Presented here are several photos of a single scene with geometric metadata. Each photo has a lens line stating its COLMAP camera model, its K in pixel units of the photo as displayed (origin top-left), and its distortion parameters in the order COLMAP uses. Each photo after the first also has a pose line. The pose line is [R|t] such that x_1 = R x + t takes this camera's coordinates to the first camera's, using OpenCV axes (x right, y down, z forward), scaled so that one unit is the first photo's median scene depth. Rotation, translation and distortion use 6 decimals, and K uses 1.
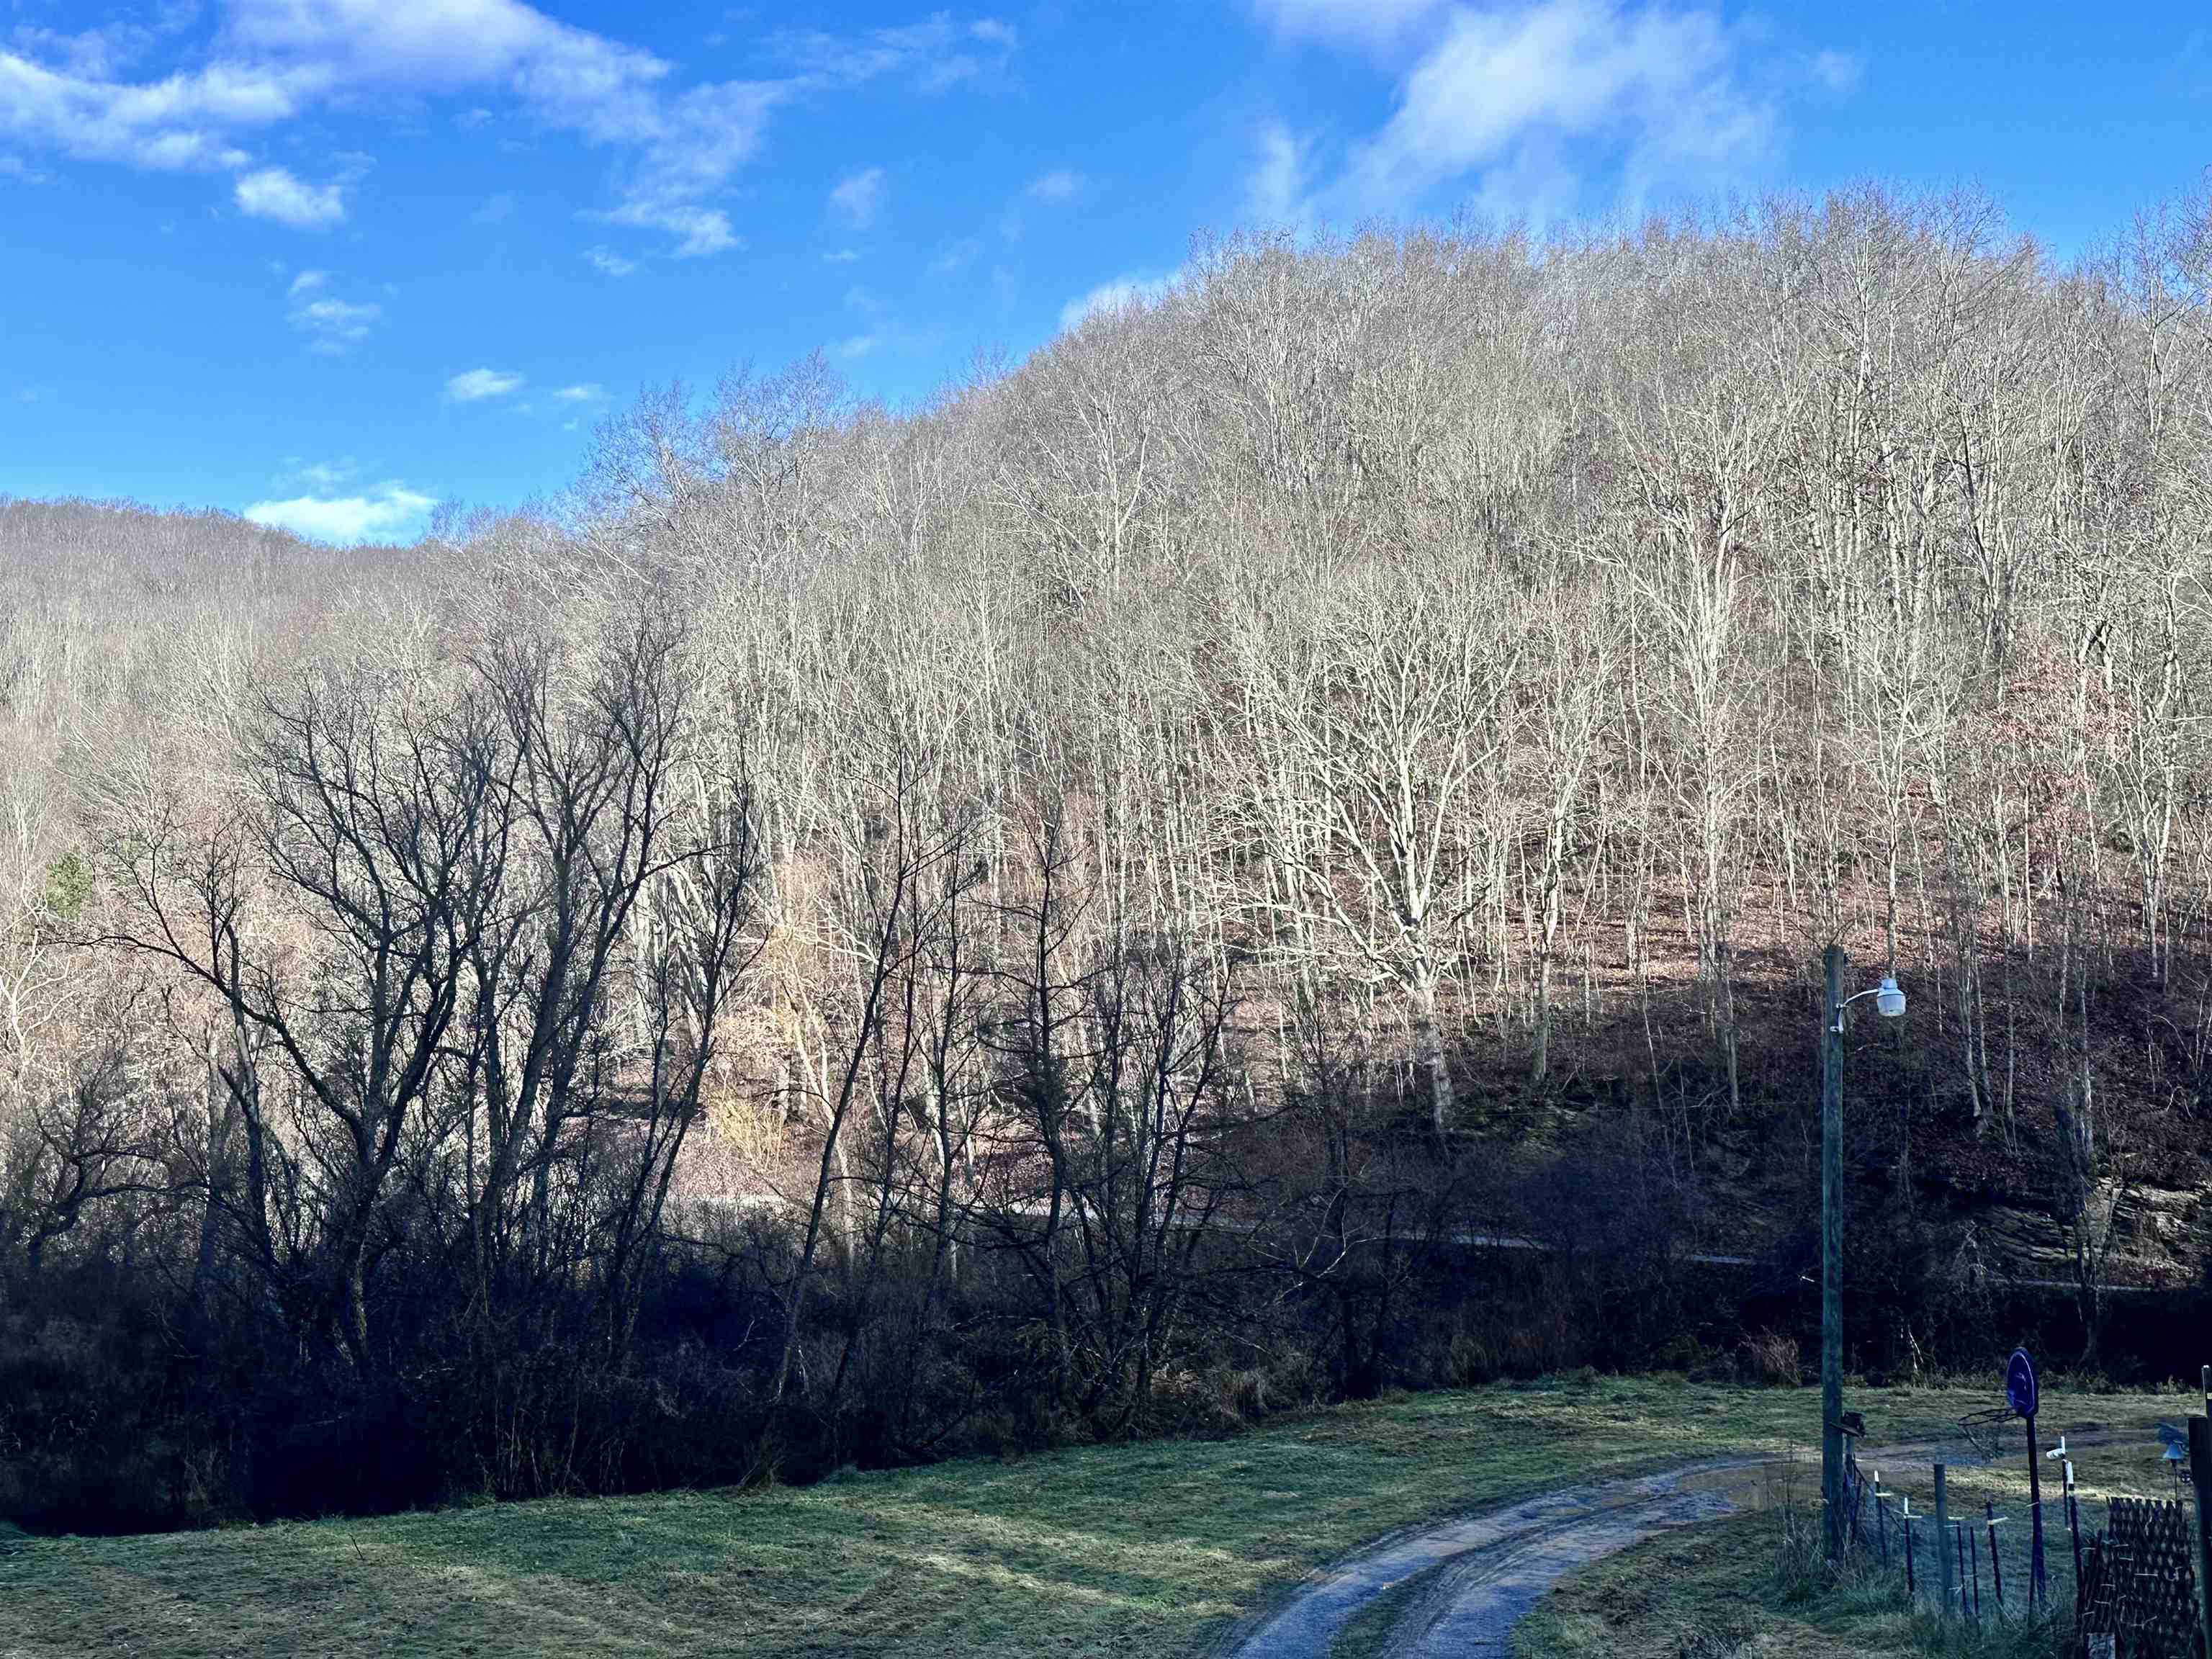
lens RADIAL K [[2551.0, 0, 1106.0], [0, 2551.0, 829.5], [0, 0, 1]] dist [0.243465, -0.611606]
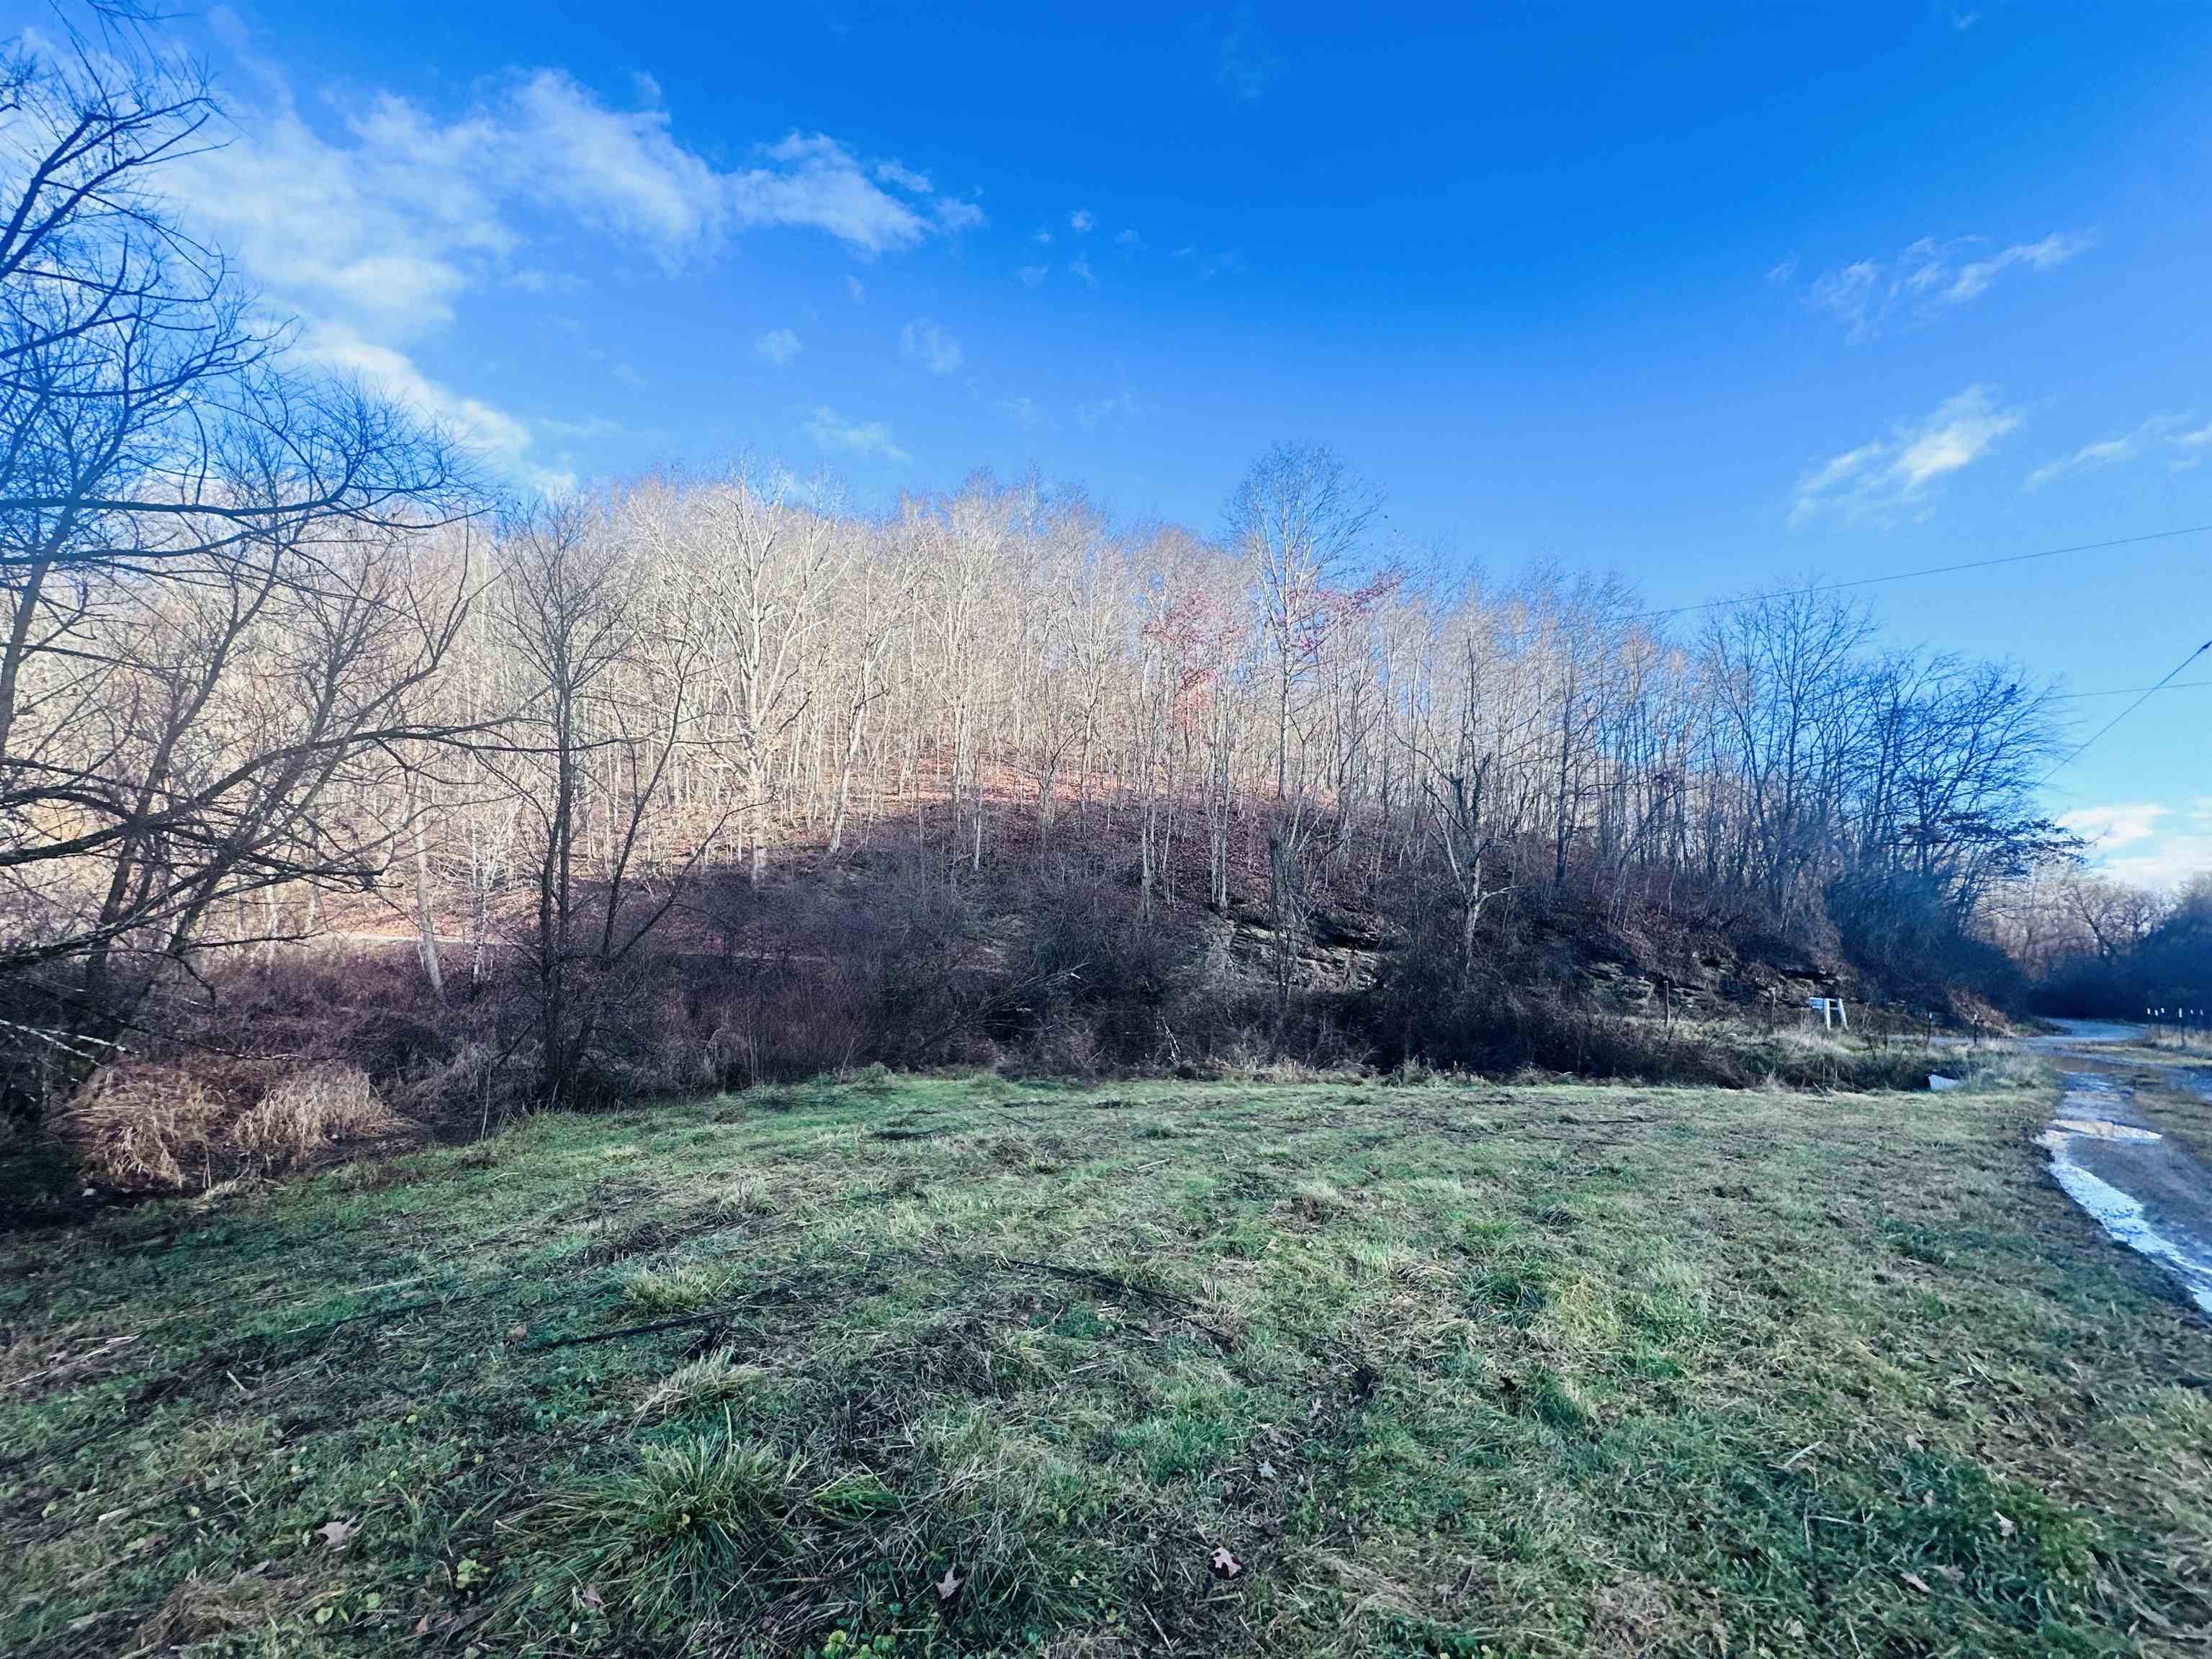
lens RADIAL K [[881.8, 0, 1113.6], [0, 881.8, 829.5], [0, 0, 1]] dist [-0.004056, 0.001024]
pose [[0.887179, 0.108507, 0.448485, 0.183397], [-0.087588, 0.993888, -0.067198, 0.215927], [-0.453035, 0.020334, 0.891261, 1.056452]]
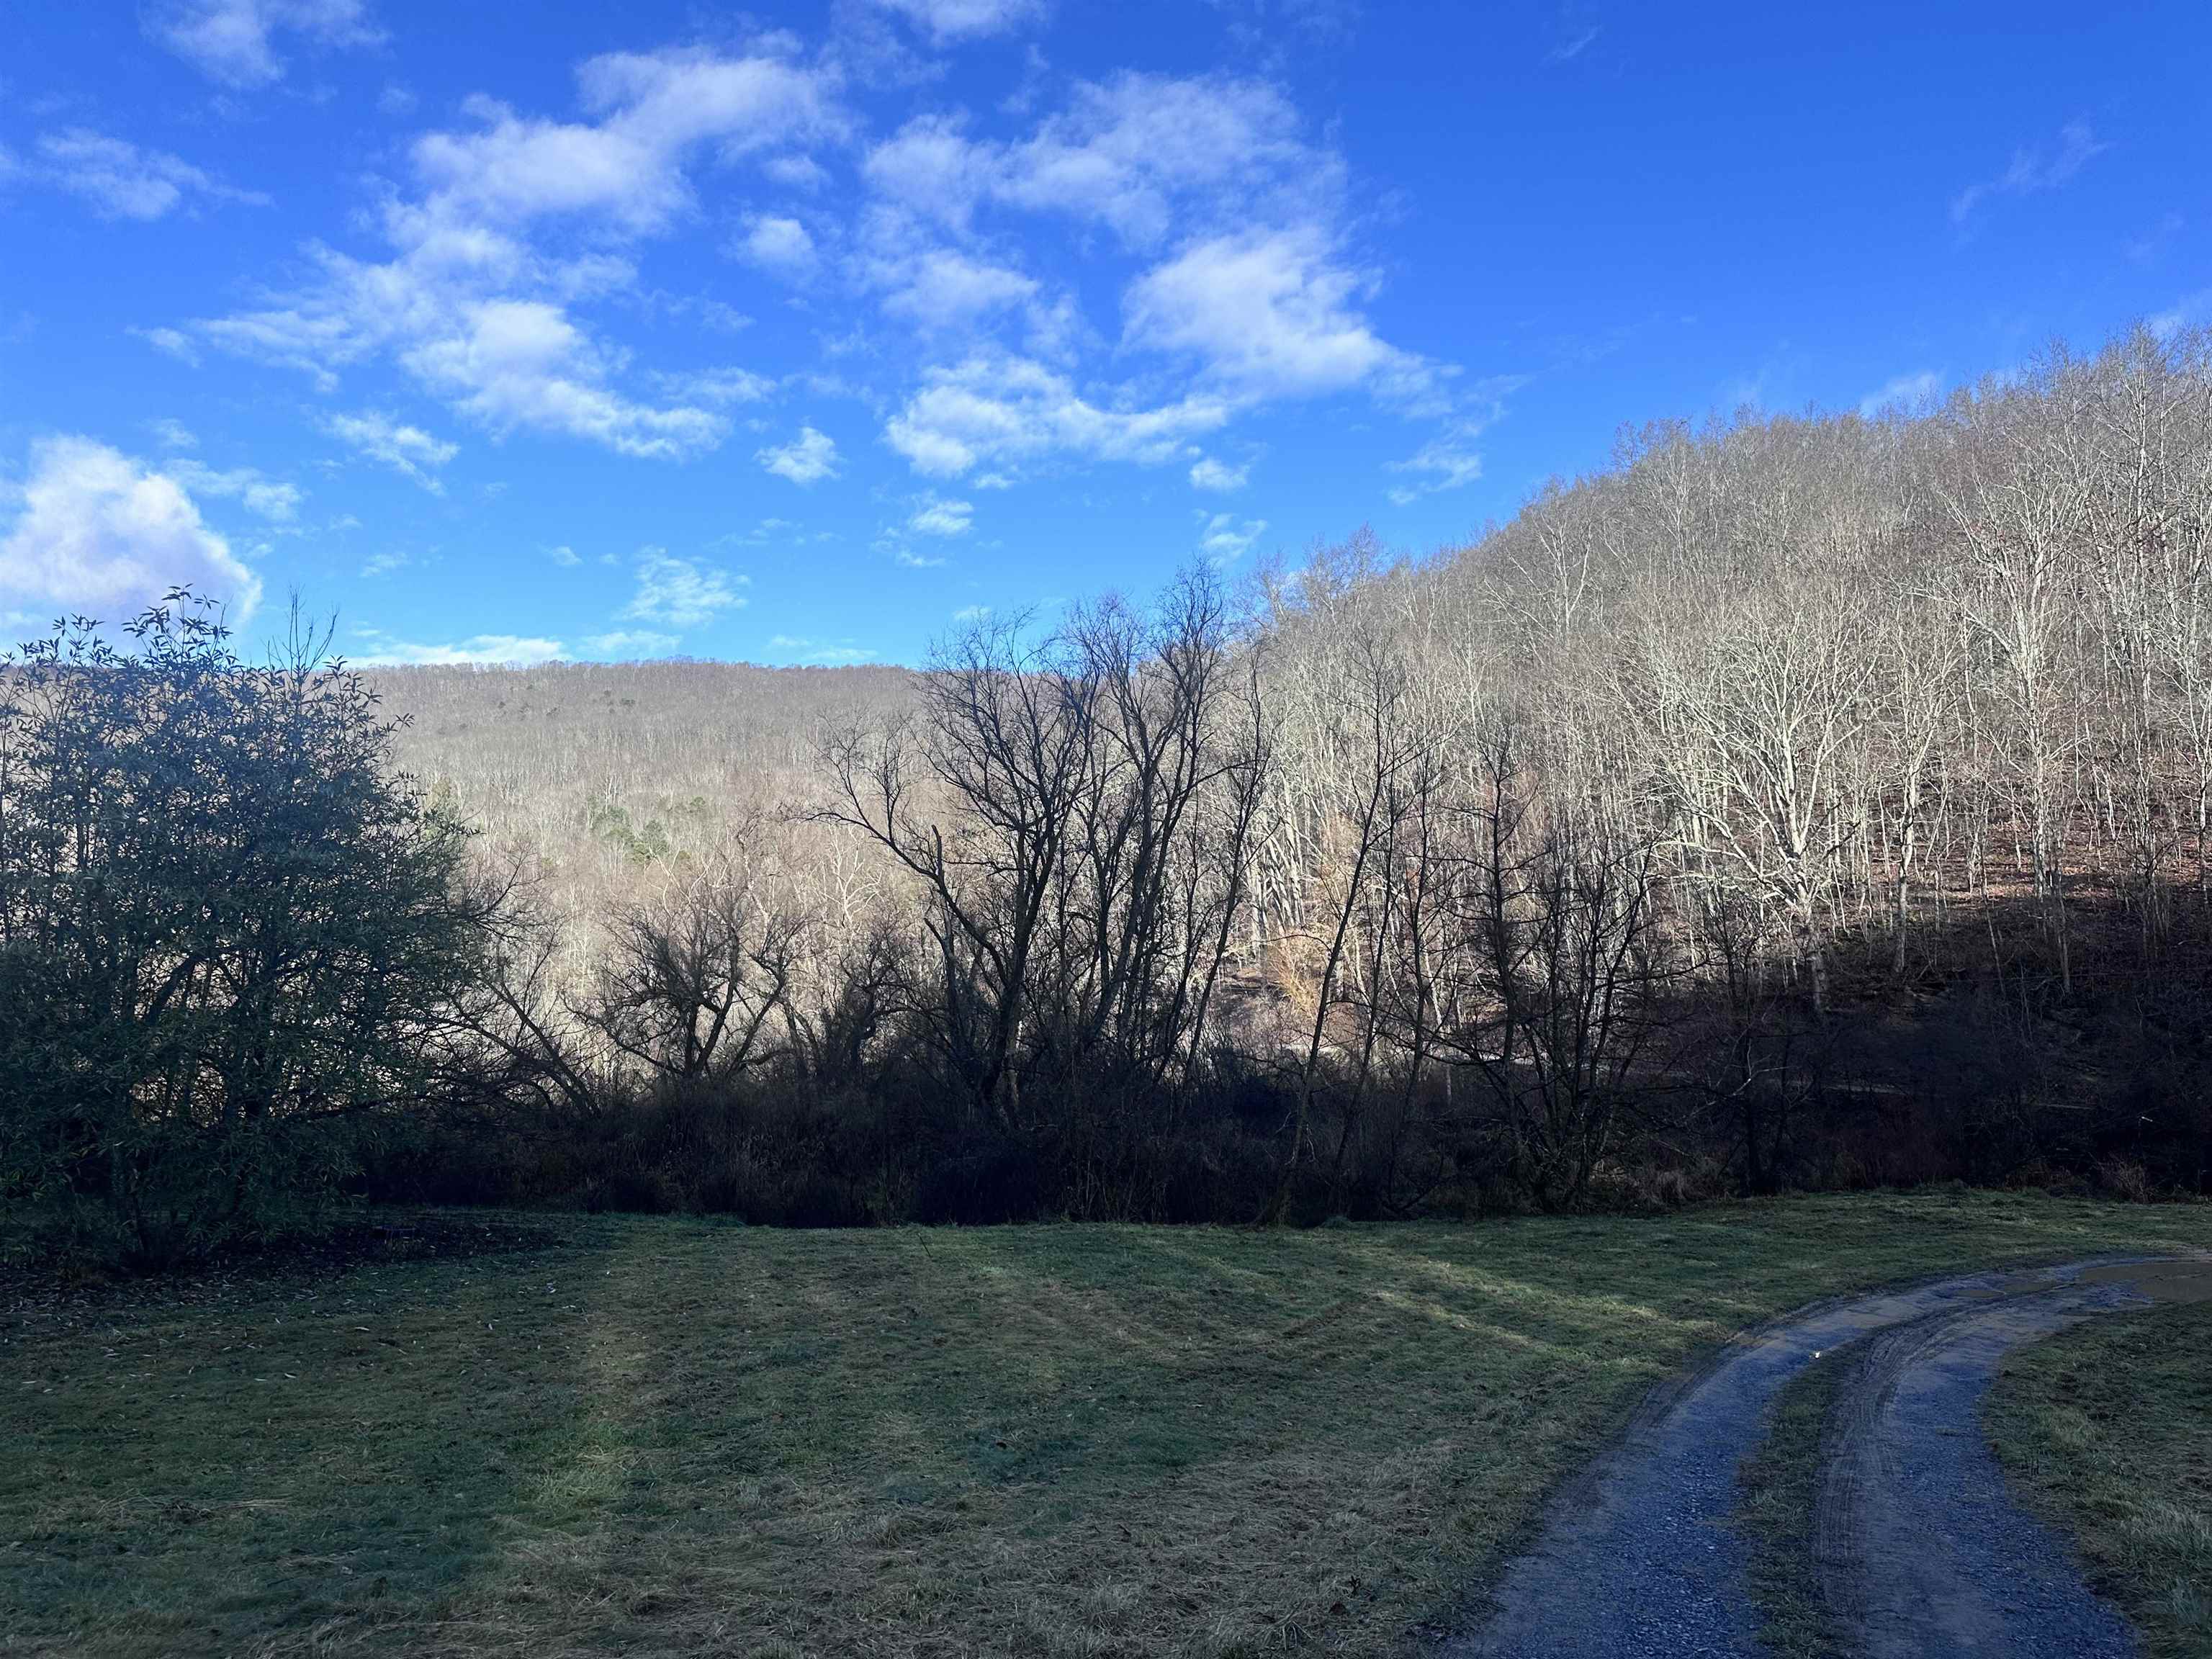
lens RADIAL K [[1536.4, 0, 1090.3], [0, 1536.4, 831.2], [0, 0, 1]] dist [0.029865, -0.044080]
pose [[0.955051, -0.012932, -0.296161, 0.011774], [0.010068, 0.999887, -0.011195, 0.060548], [0.296272, 0.007710, 0.955072, 0.226707]]
